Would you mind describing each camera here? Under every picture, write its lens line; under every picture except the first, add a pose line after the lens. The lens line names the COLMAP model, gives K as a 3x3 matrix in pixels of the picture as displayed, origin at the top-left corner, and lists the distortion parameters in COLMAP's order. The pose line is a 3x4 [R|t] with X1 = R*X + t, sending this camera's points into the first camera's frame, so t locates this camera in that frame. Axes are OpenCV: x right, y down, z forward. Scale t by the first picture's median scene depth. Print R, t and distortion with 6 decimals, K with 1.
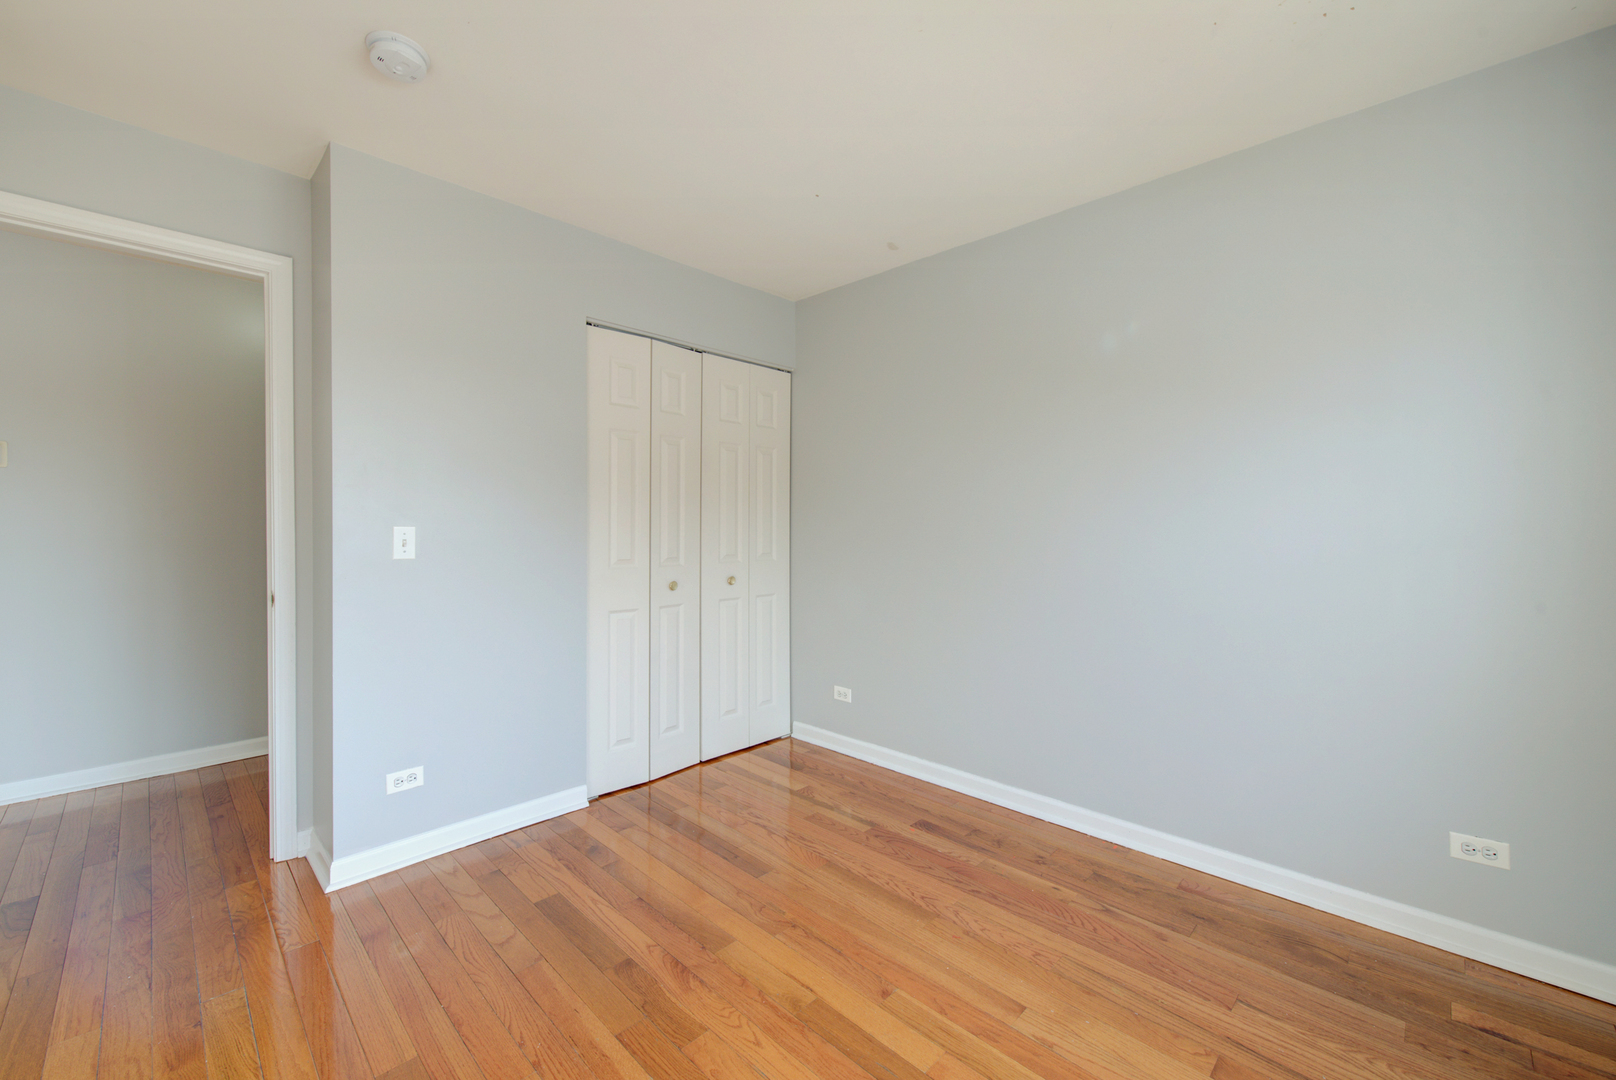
lens RADIAL K [[661.1, 0, 809.5], [0, 661.1, 535.8], [0, 0, 1]] dist [0.001376, -0.002345]
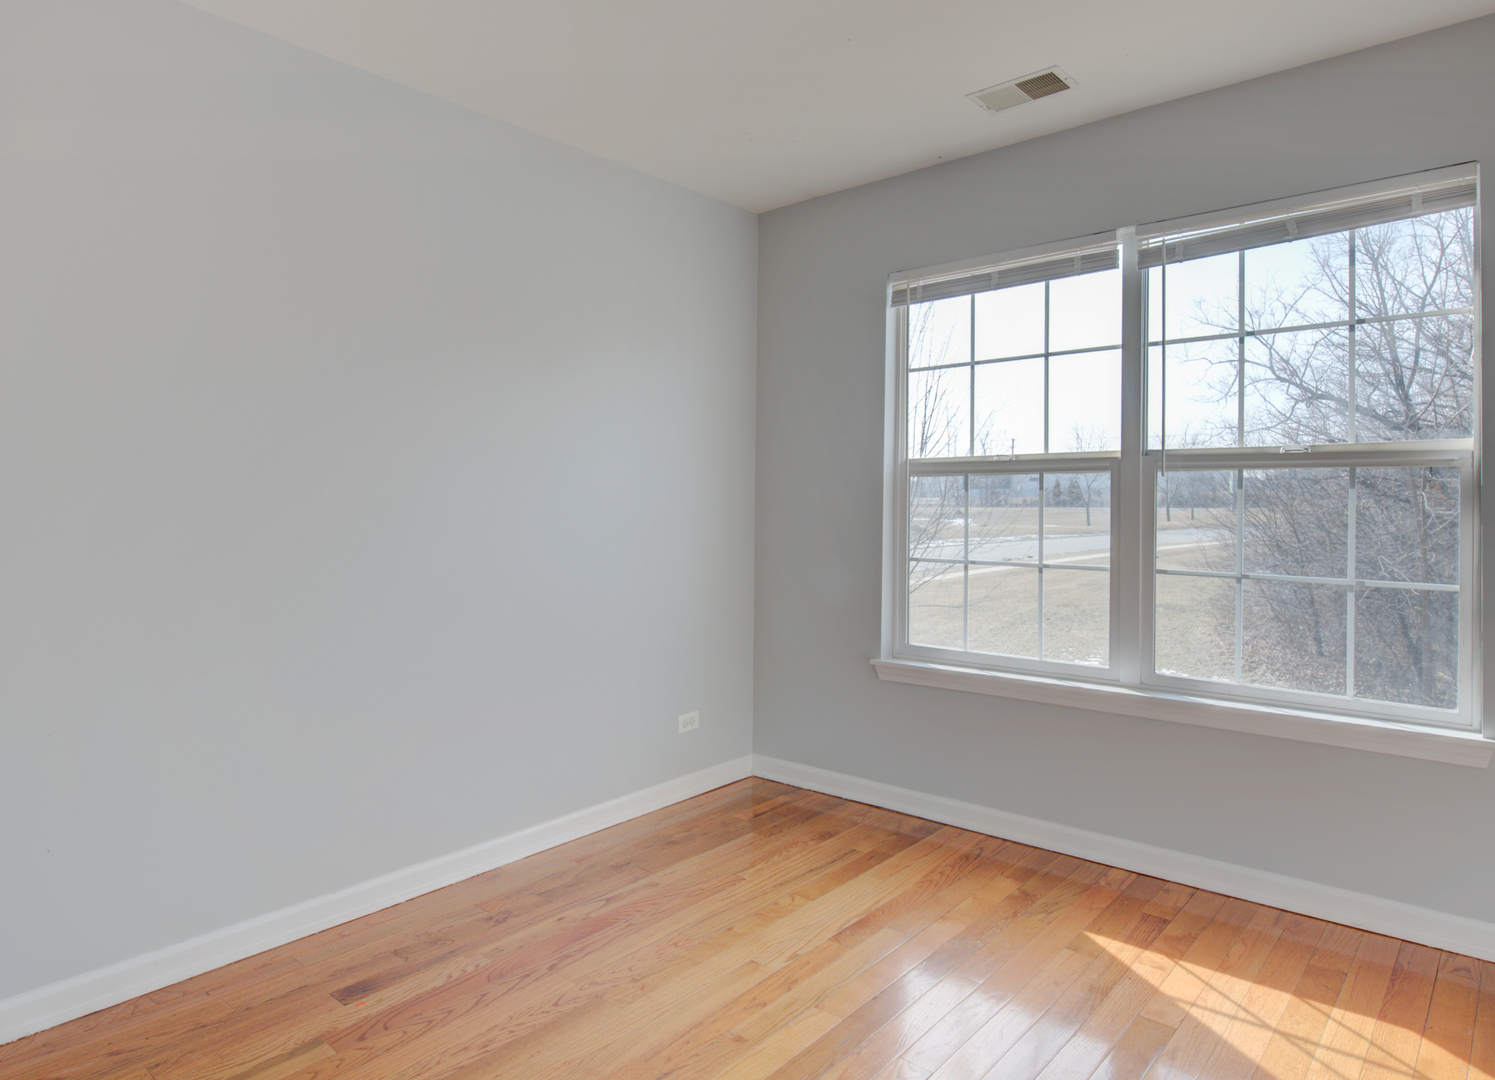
lens RADIAL K [[945.5, 0, 749.3], [0, 945.5, 525.6], [0, 0, 1]] dist [0.009356, 0.000056]
pose [[-0.086143, -0.033916, 0.995705, -0.913412], [0.016367, 0.999237, 0.035452, -0.025636], [-0.996148, 0.019351, -0.085522, 0.887687]]
